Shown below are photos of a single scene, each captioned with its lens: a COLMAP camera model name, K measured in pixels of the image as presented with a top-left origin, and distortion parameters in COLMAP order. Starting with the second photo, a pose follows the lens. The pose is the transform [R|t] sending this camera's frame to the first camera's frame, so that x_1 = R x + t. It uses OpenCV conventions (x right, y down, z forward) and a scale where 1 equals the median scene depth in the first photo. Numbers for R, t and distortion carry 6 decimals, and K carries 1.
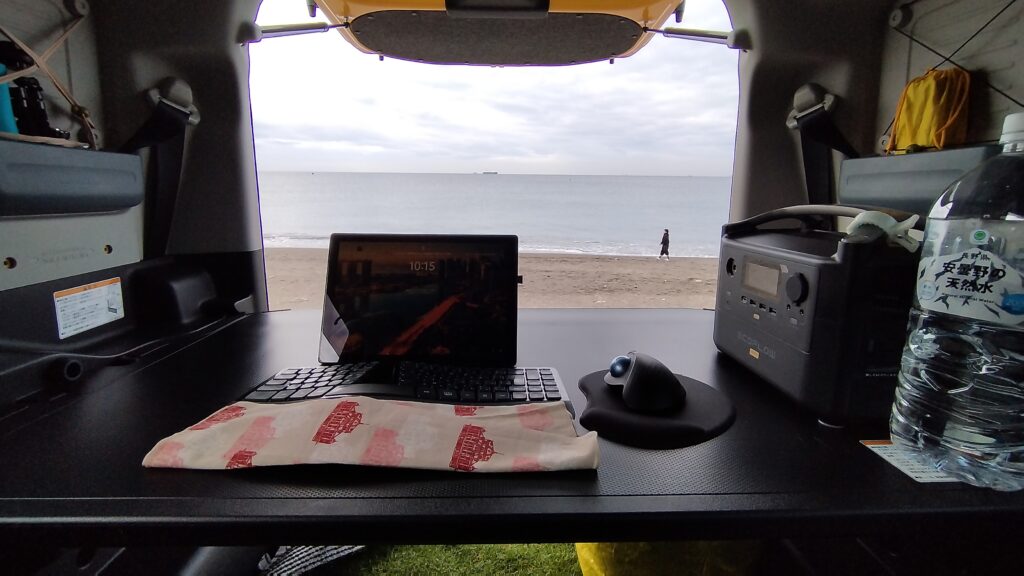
lens RADIAL K [[455.4, 0, 512.2], [0, 455.4, 287.0], [0, 0, 1]] dist [-0.001620, -0.000254]
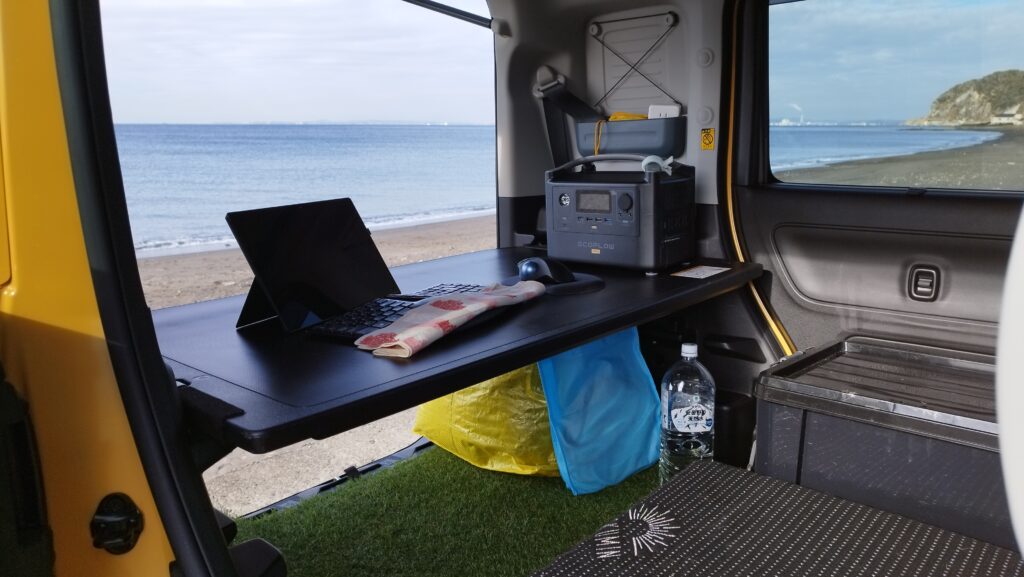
lens RADIAL K [[725.3, 0, 512.2], [0, 725.3, 288.7], [0, 0, 1]] dist [0.008328, -0.000559]
pose [[0.693710, -0.169698, 0.699978, -1.067778], [0.174443, 0.982499, 0.065308, 0.044299], [-0.698810, 0.076801, 0.711172, -0.418583]]
